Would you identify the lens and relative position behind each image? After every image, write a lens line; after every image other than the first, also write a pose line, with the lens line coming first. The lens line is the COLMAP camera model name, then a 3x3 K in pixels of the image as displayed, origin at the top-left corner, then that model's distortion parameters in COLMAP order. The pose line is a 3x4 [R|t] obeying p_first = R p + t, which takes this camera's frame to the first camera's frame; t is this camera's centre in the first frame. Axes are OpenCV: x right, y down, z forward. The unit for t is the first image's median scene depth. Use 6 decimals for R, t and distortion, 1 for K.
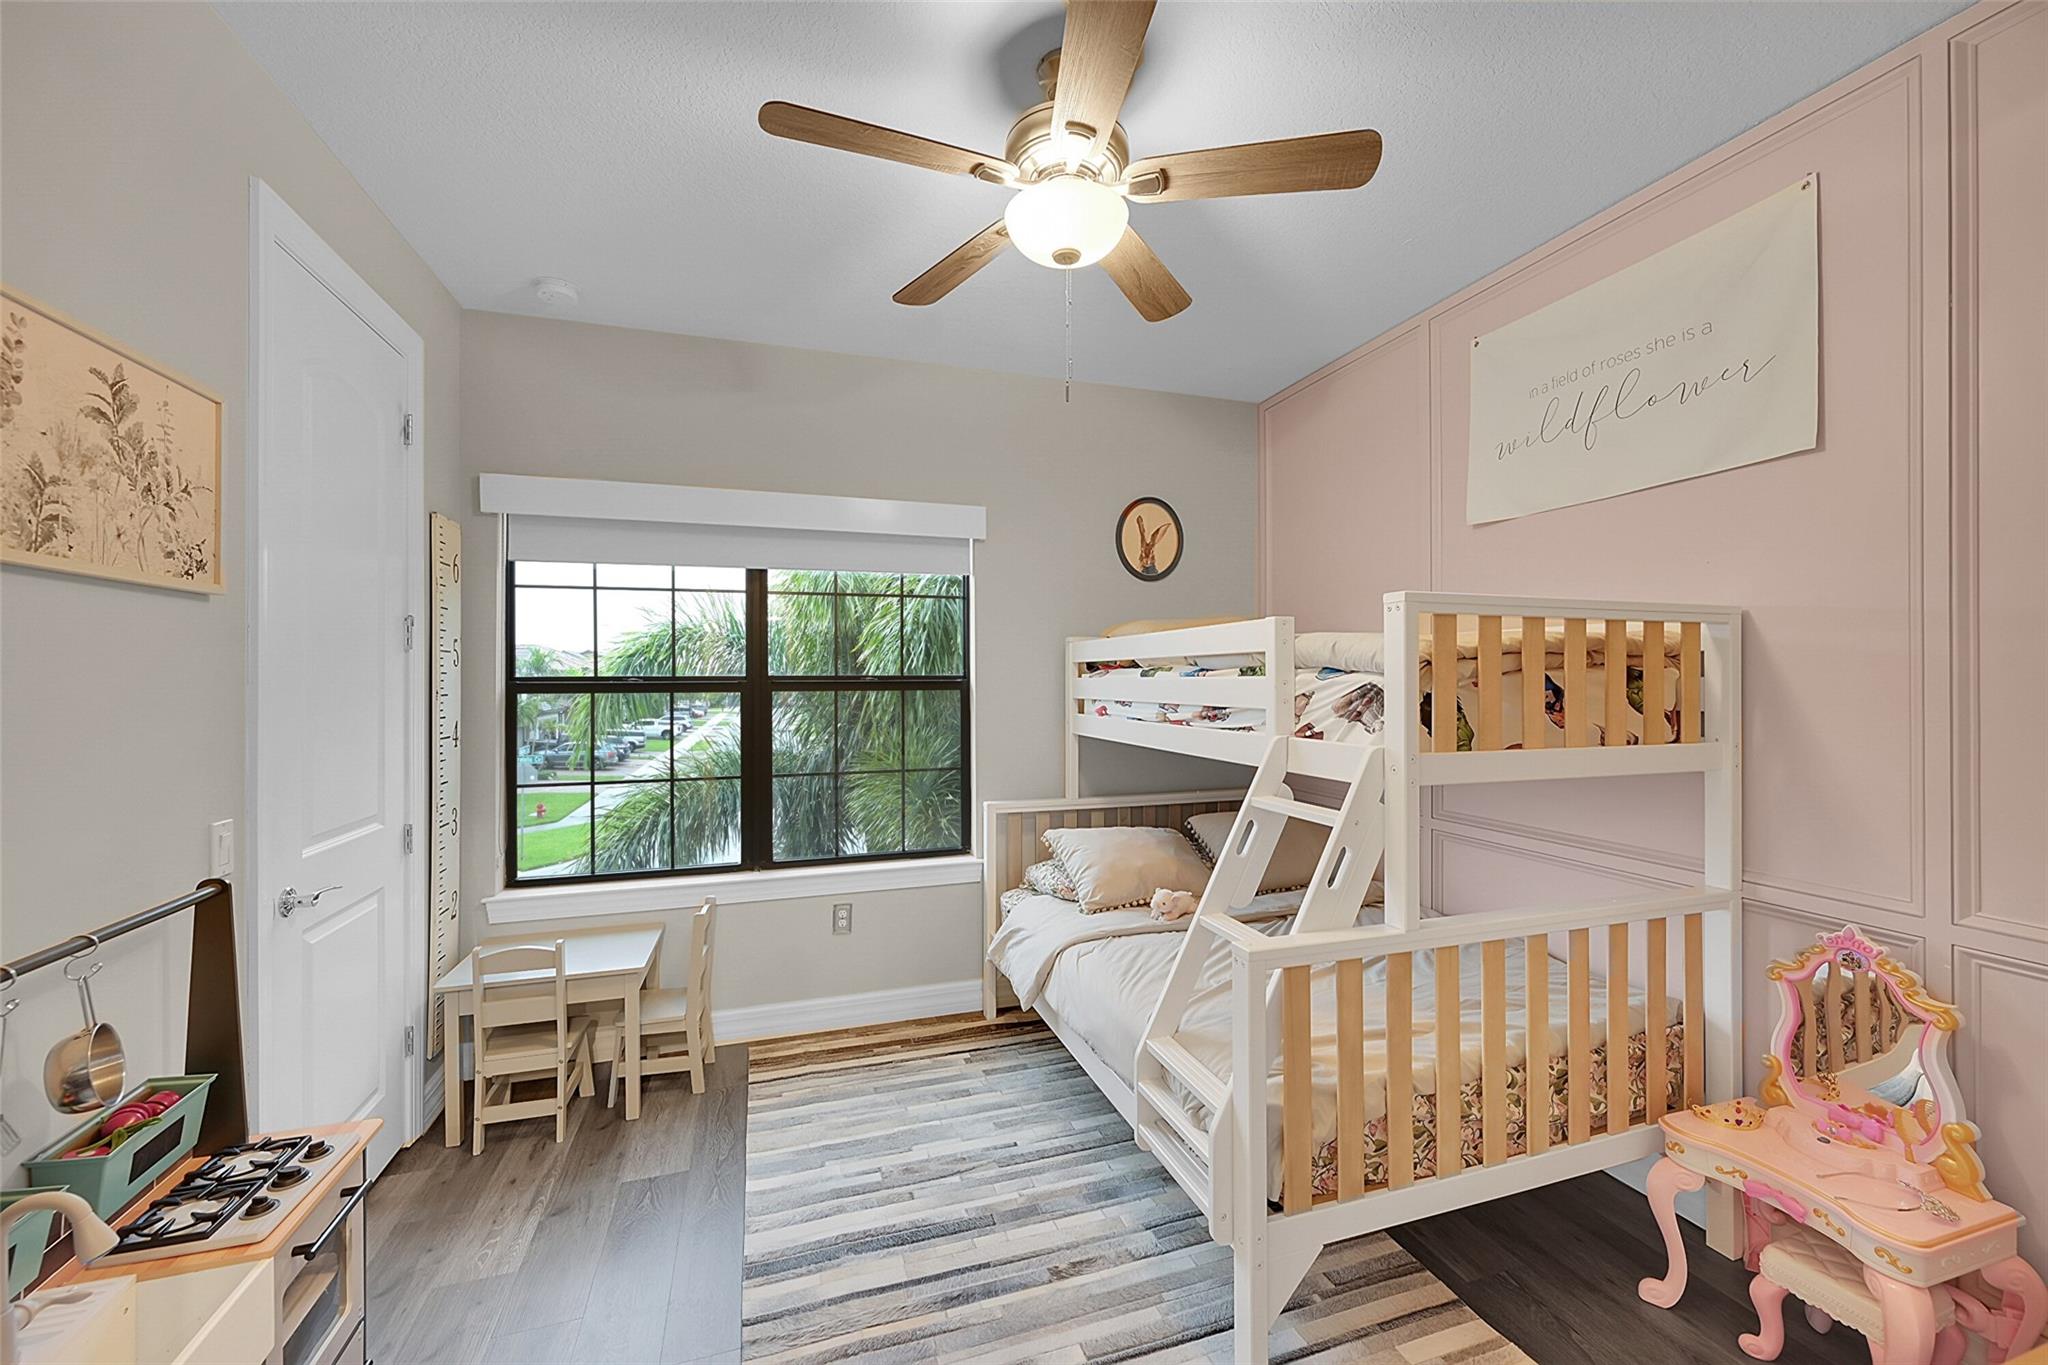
lens RADIAL K [[804.9, 0, 1024.0], [0, 804.9, 682.5], [0, 0, 1]] dist [0.000931, 0.000032]
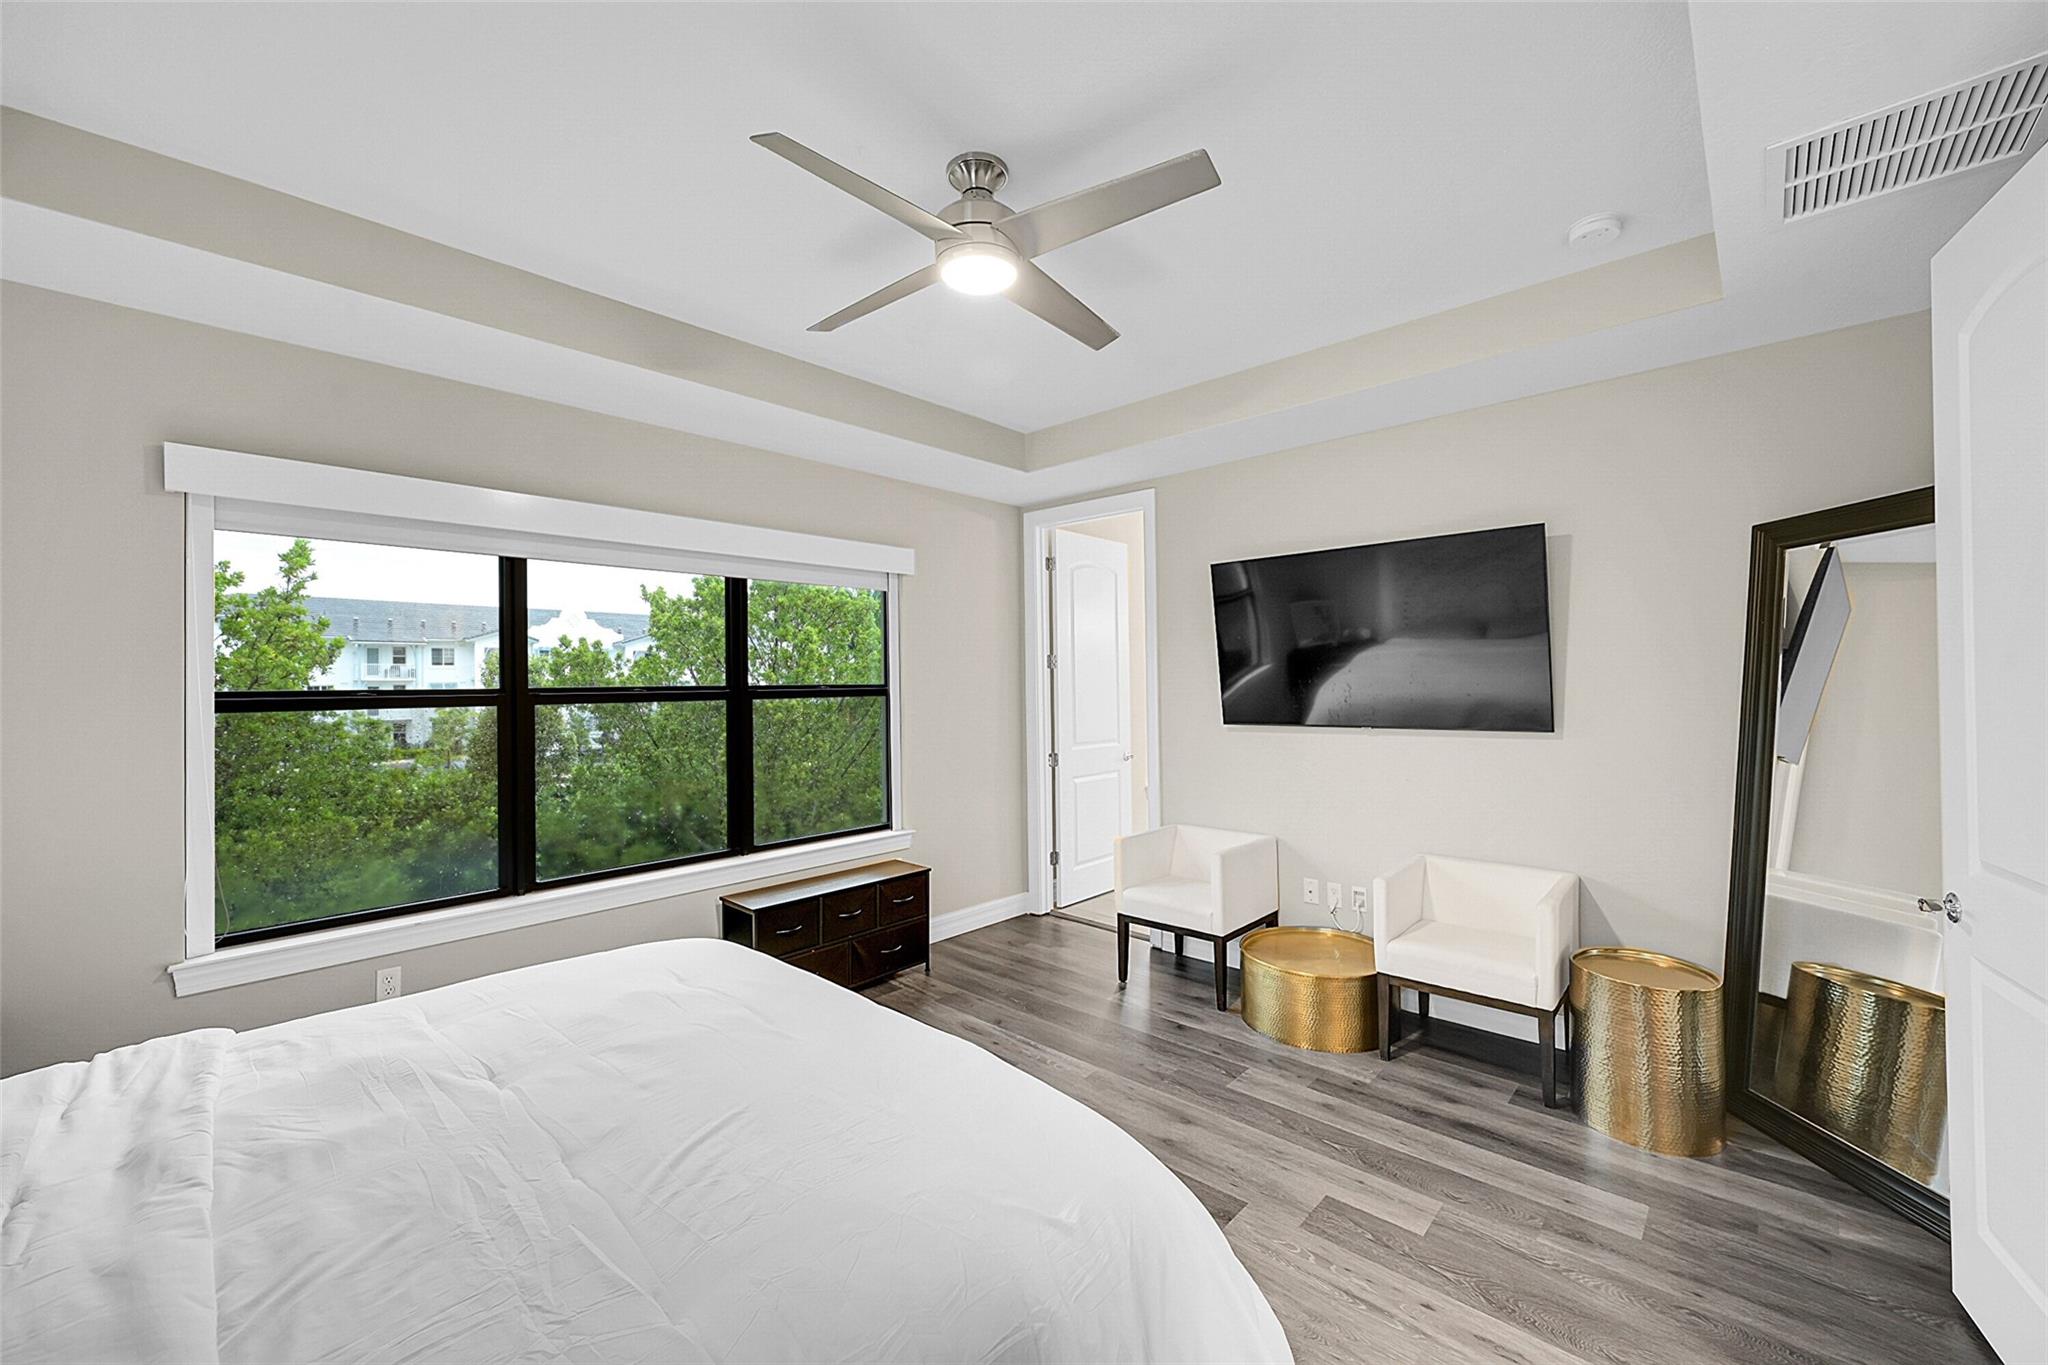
lens RADIAL K [[804.9, 0, 1024.0], [0, 804.9, 682.5], [0, 0, 1]] dist [0.000931, 0.000032]
pose [[0.892058, -0.008759, 0.451836, -0.440884], [0.014301, 0.999859, -0.008852, 0.002781], [-0.451695, 0.014358, 0.892057, -0.189953]]
